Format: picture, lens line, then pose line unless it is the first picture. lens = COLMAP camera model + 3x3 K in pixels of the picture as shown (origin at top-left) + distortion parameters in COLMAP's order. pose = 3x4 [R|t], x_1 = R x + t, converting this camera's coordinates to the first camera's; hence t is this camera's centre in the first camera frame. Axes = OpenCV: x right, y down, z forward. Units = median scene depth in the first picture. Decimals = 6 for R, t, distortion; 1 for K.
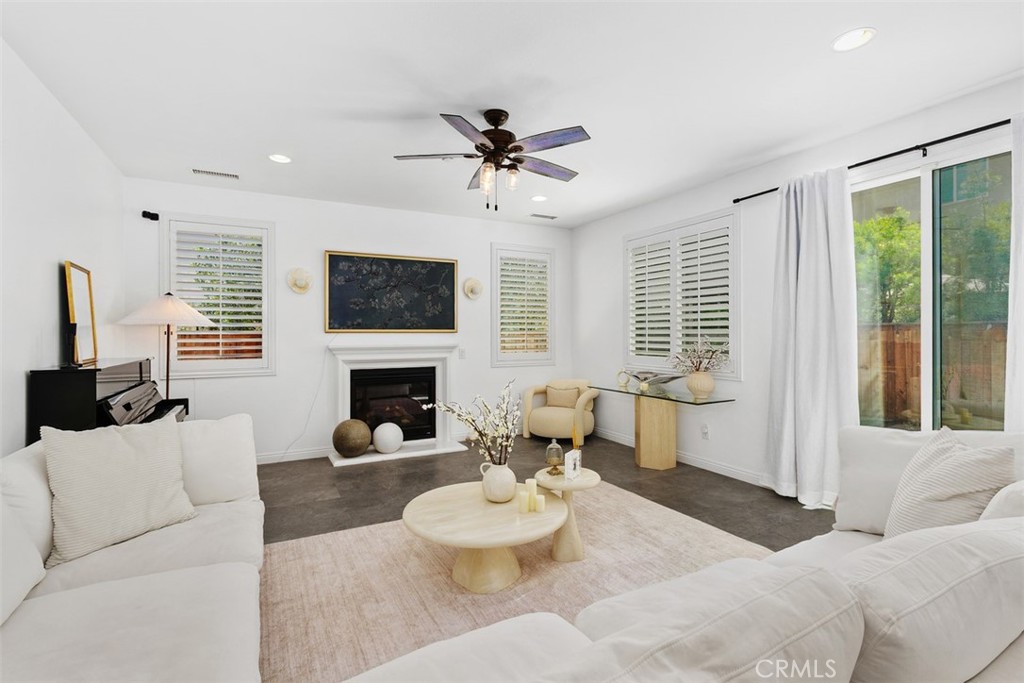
lens RADIAL K [[468.6, 0, 509.3], [0, 468.6, 336.1], [0, 0, 1]] dist [0.004002, 0.000308]
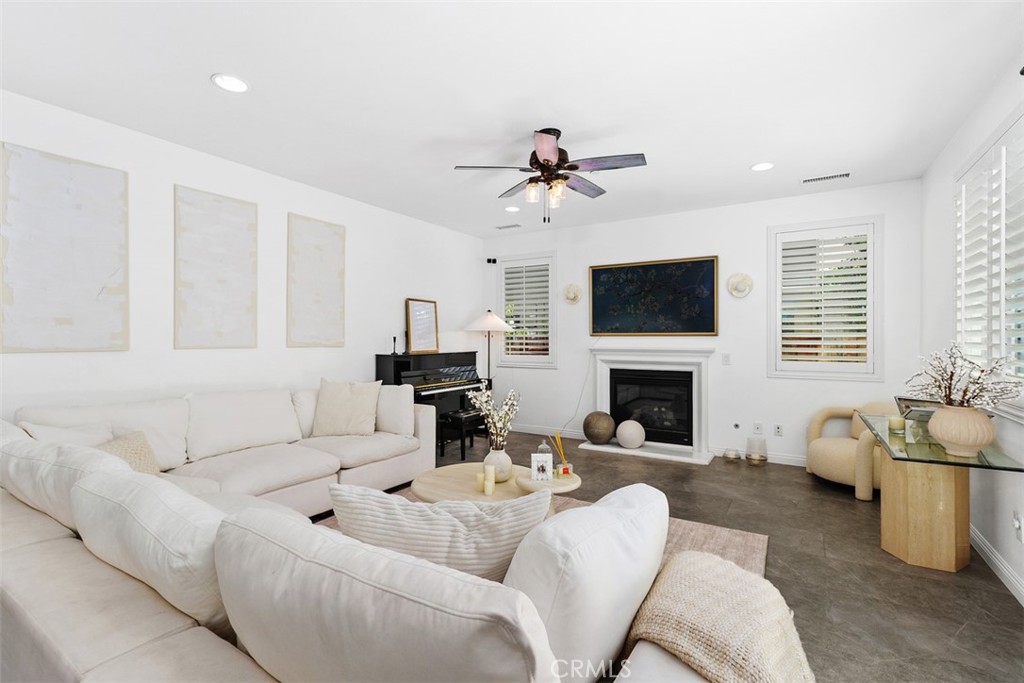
lens RADIAL K [[468.6, 0, 527.3], [0, 468.6, 337.2], [0, 0, 1]] dist [0.004002, 0.000308]
pose [[0.525057, 0.001863, -0.851065, 0.527473], [-0.005463, 0.999984, -0.001181, -0.001568], [0.851050, 0.005269, 0.525059, 0.241634]]
